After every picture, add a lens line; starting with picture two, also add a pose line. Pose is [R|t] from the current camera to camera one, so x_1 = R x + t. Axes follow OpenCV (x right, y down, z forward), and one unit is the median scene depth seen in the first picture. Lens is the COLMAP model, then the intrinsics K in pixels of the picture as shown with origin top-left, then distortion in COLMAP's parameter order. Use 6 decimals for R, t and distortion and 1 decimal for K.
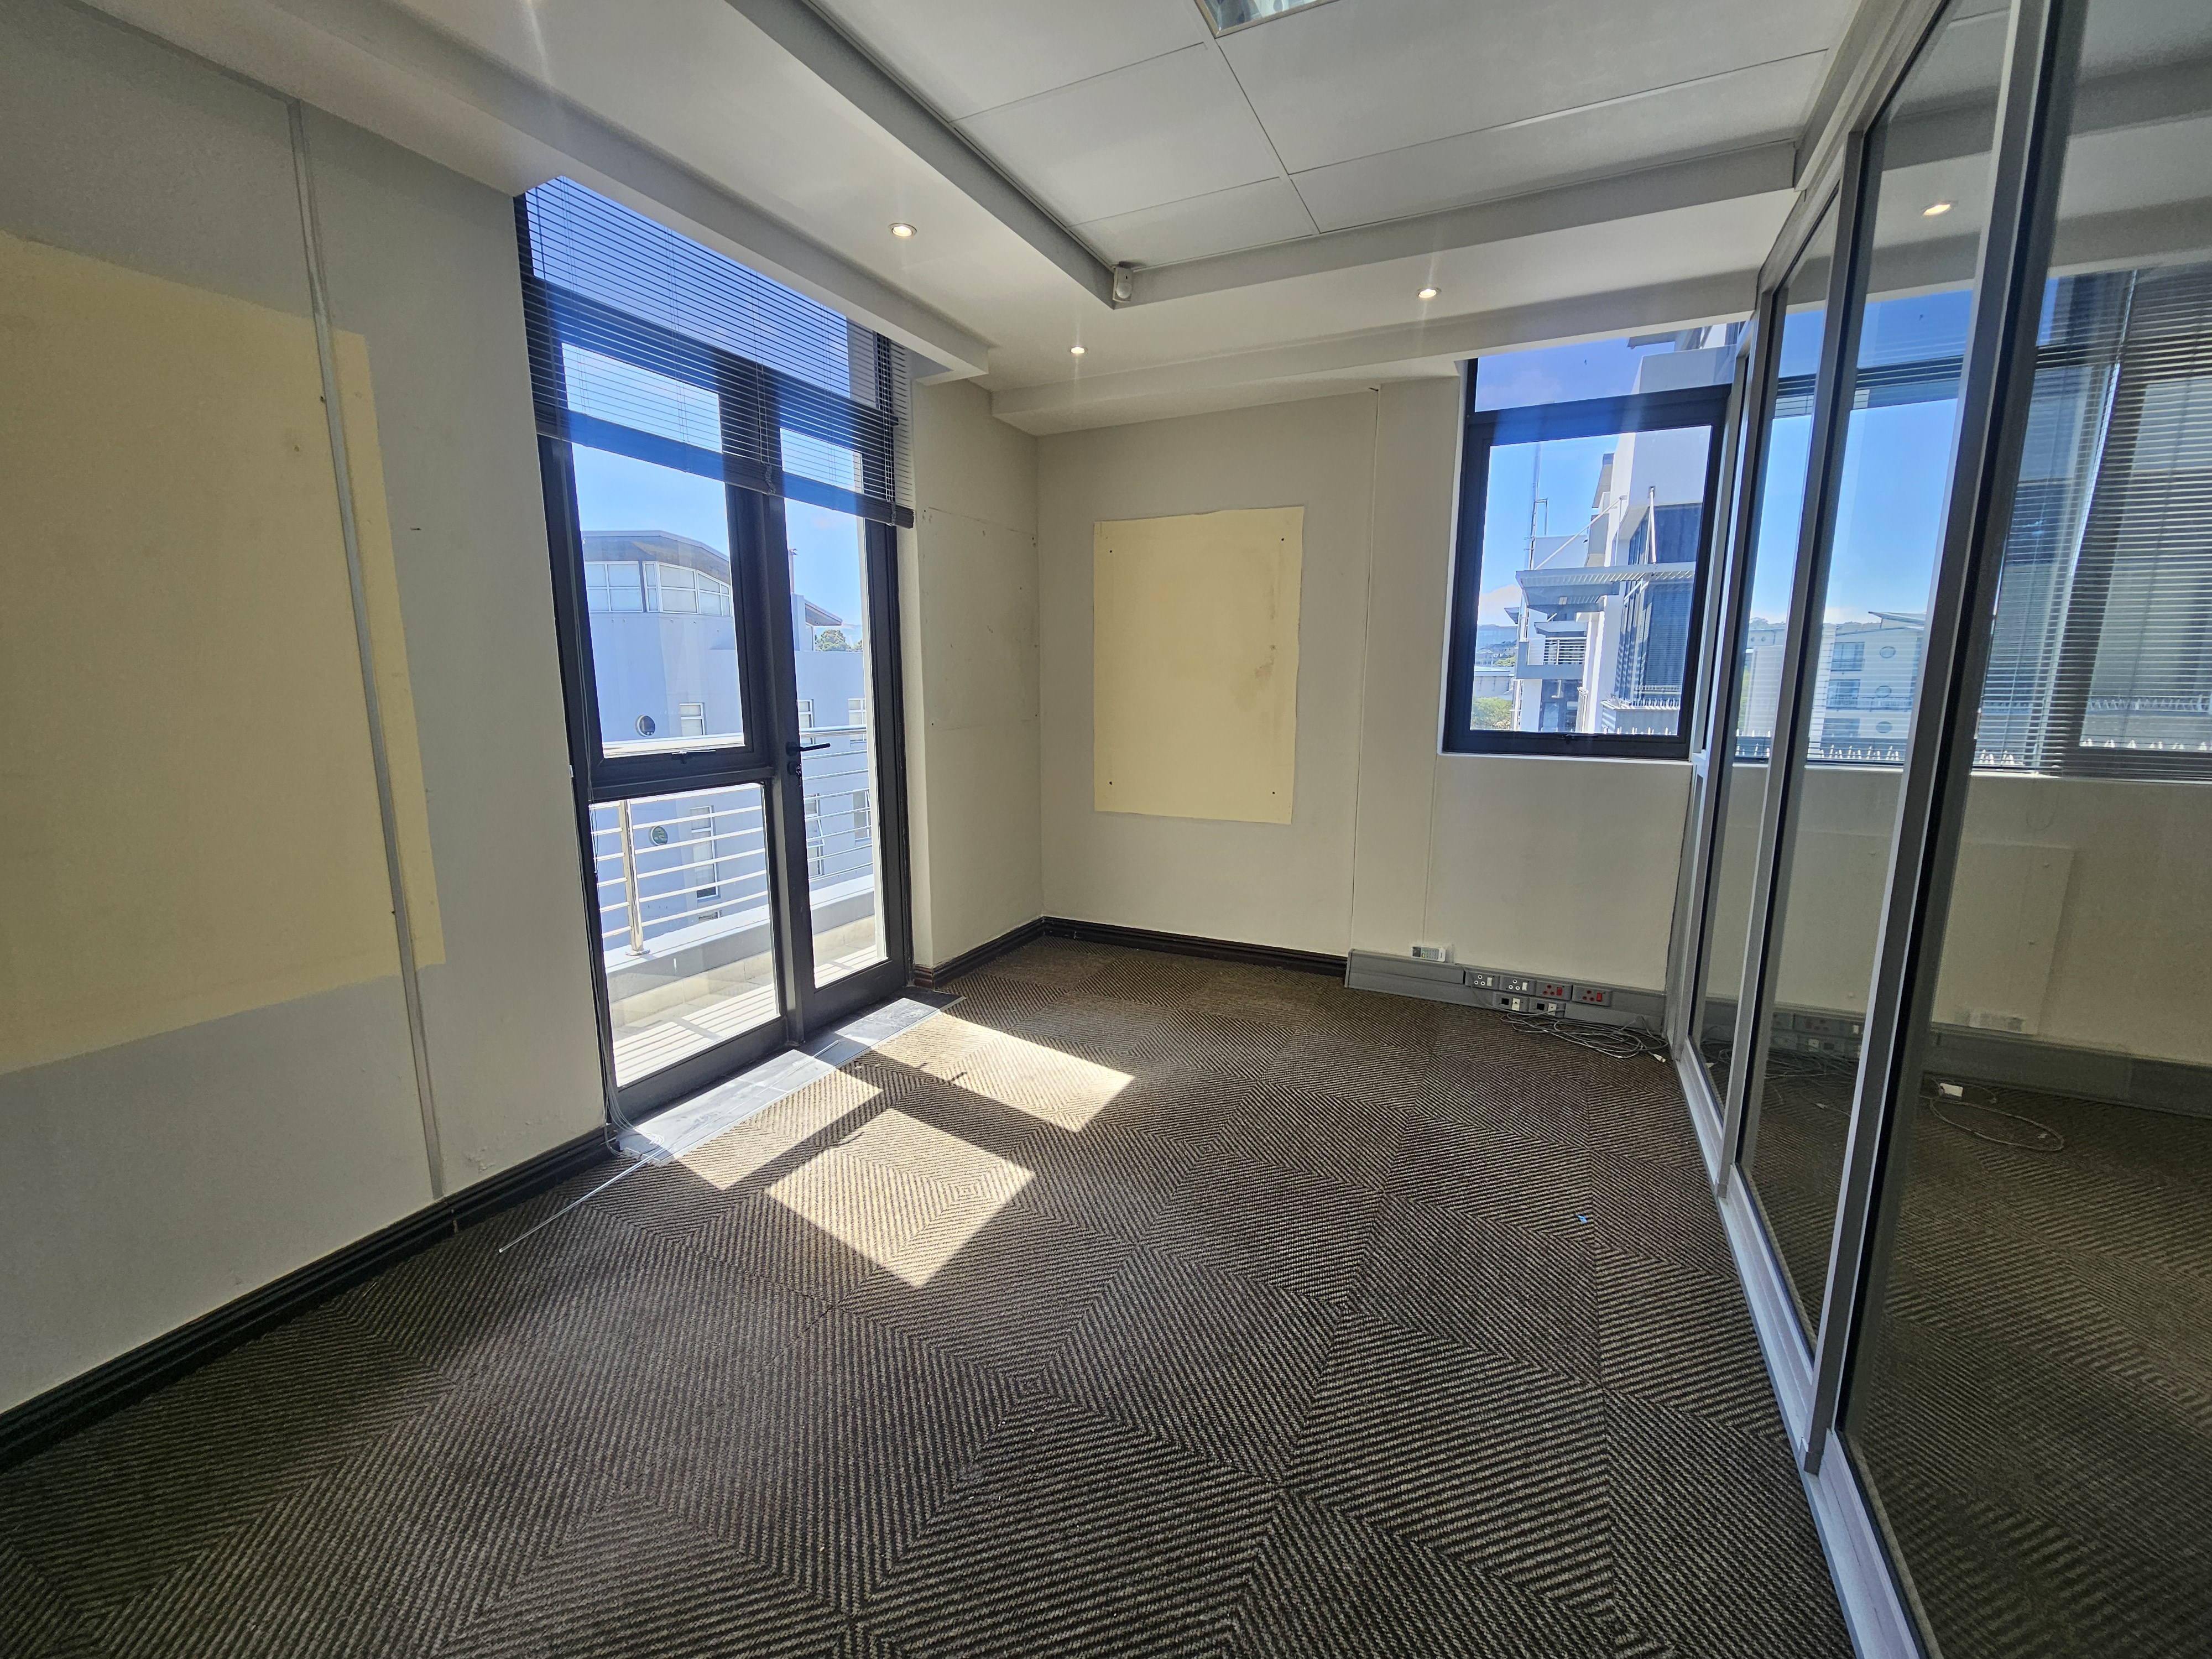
lens RADIAL K [[909.1, 0, 1113.6], [0, 909.1, 834.8], [0, 0, 1]] dist [-0.002129, 0.000878]
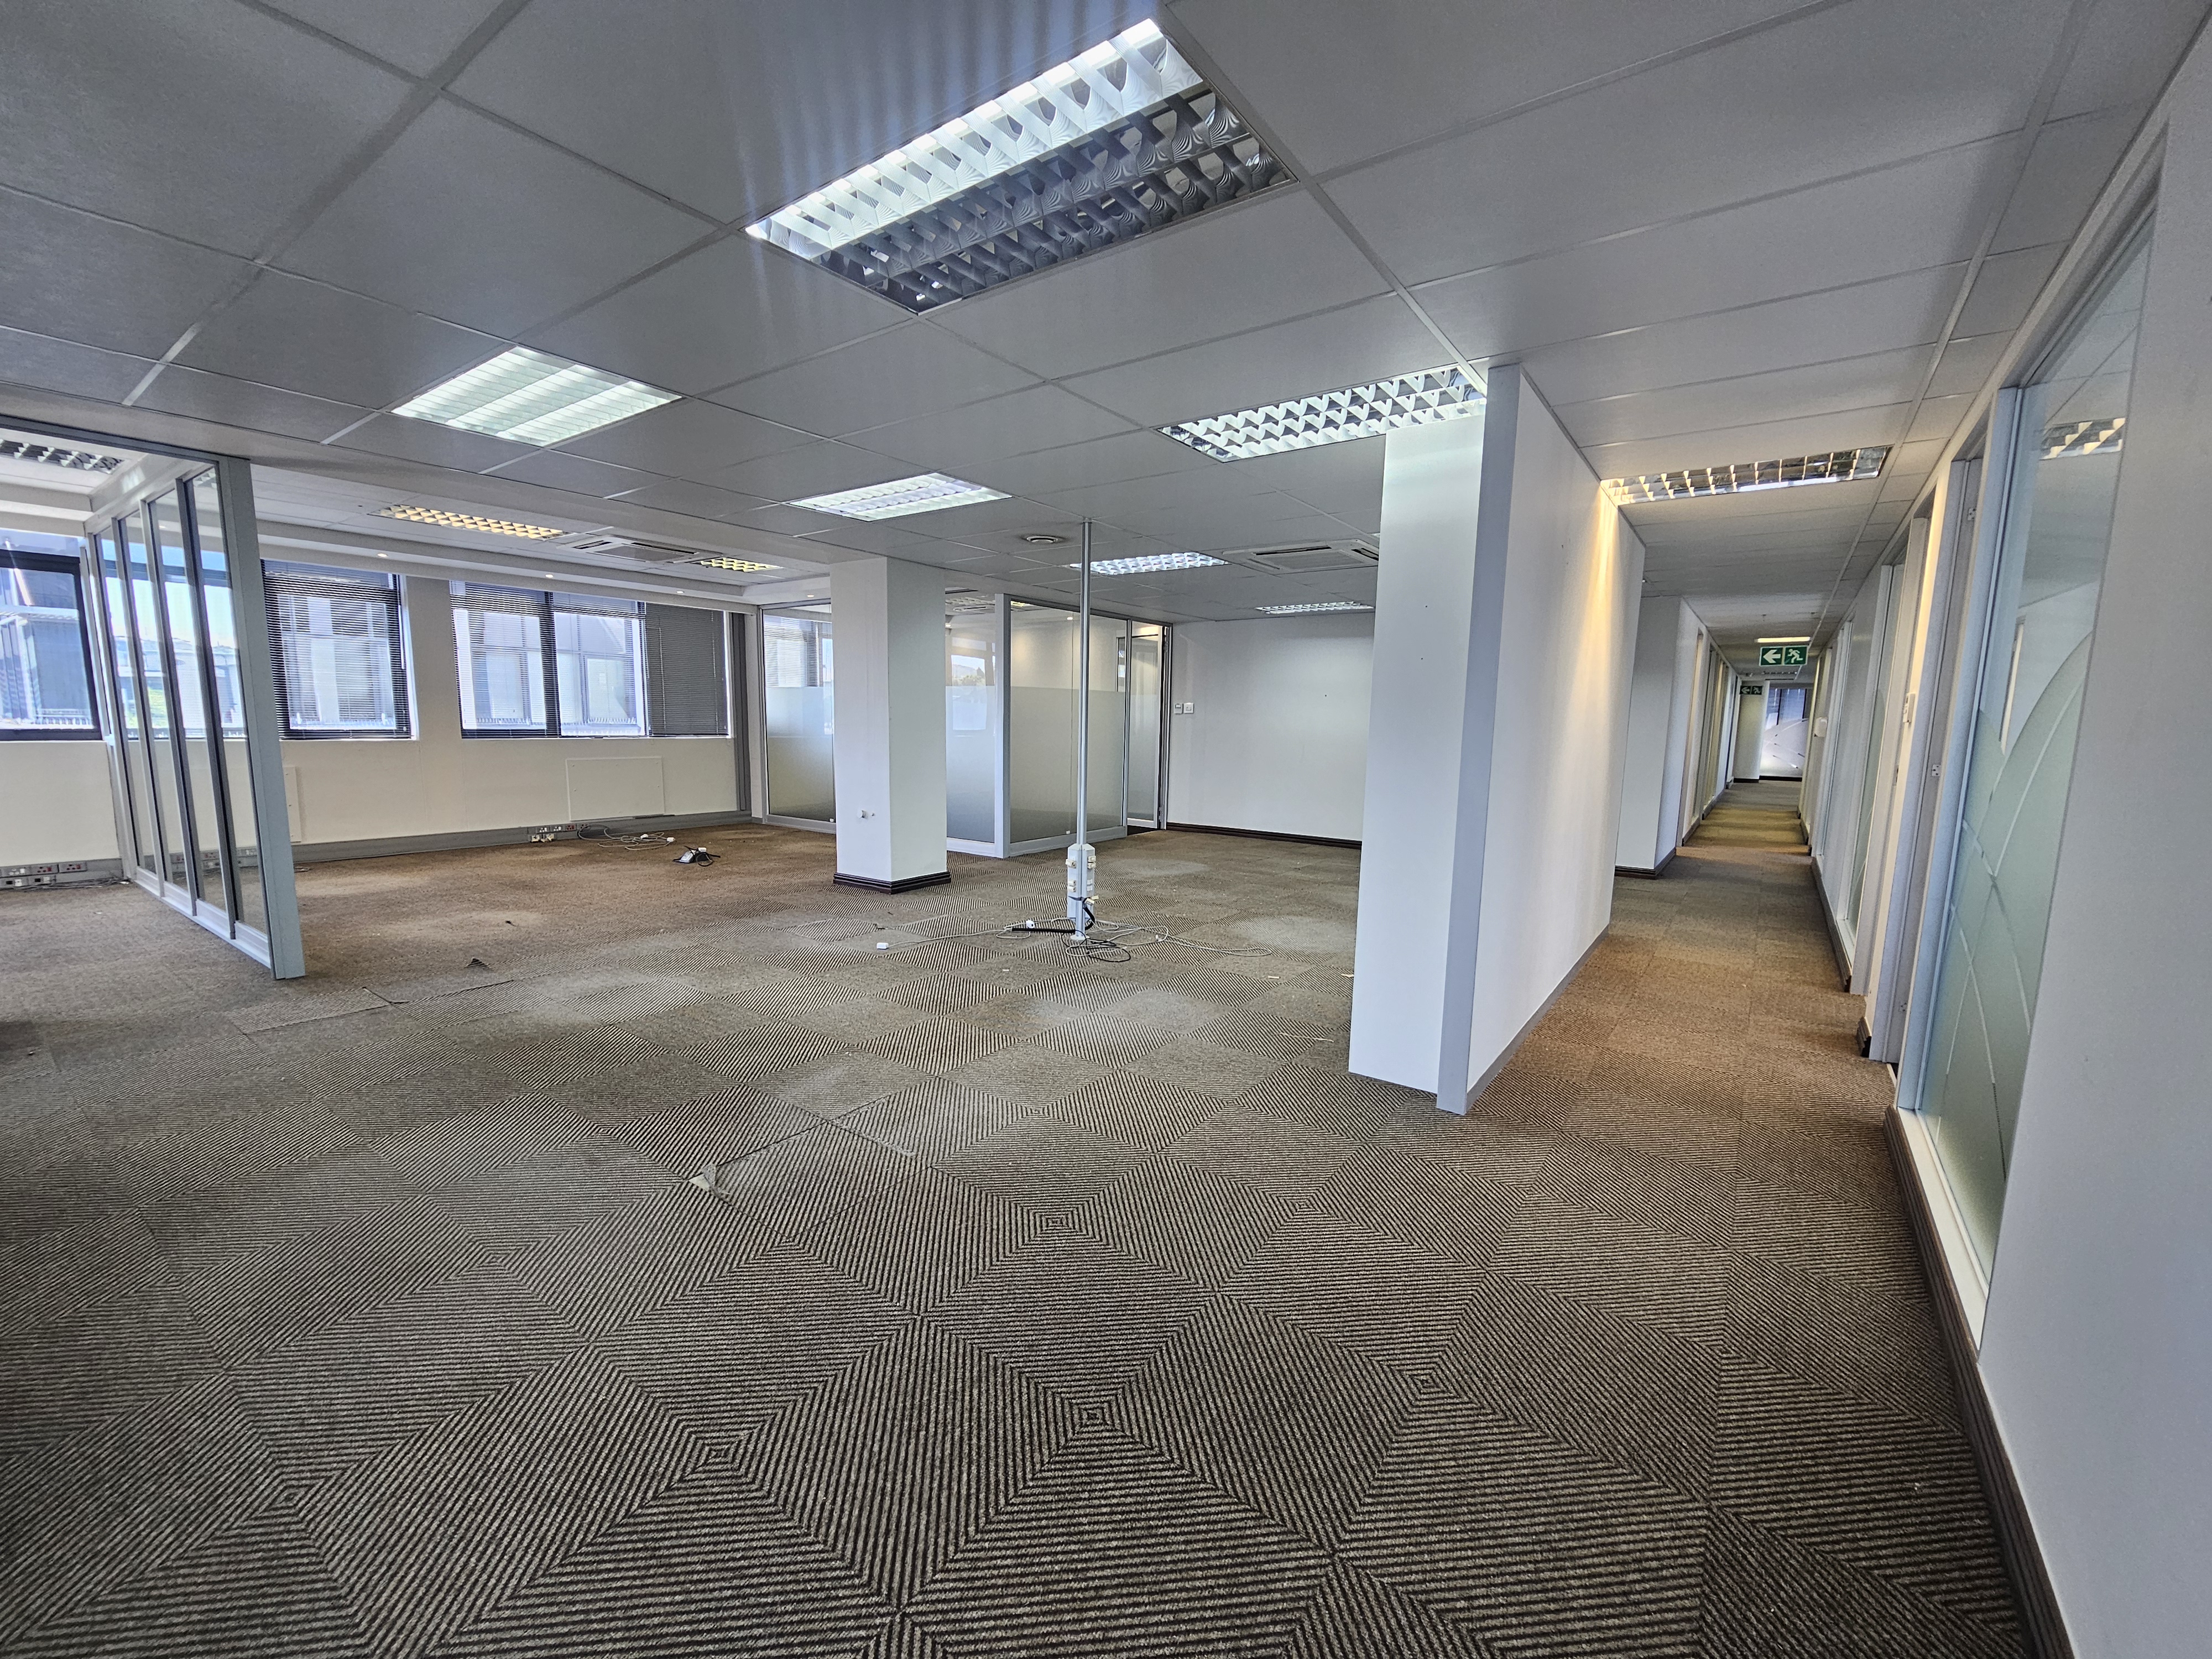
lens RADIAL K [[909.1, 0, 1109.8], [0, 909.1, 840.6], [0, 0, 1]] dist [-0.002129, 0.000878]
pose [[0.174691, -0.133203, 0.975572, -0.909206], [0.156600, 0.981954, 0.106032, 0.255146], [-0.972090, 0.134252, 0.192398, -1.430016]]
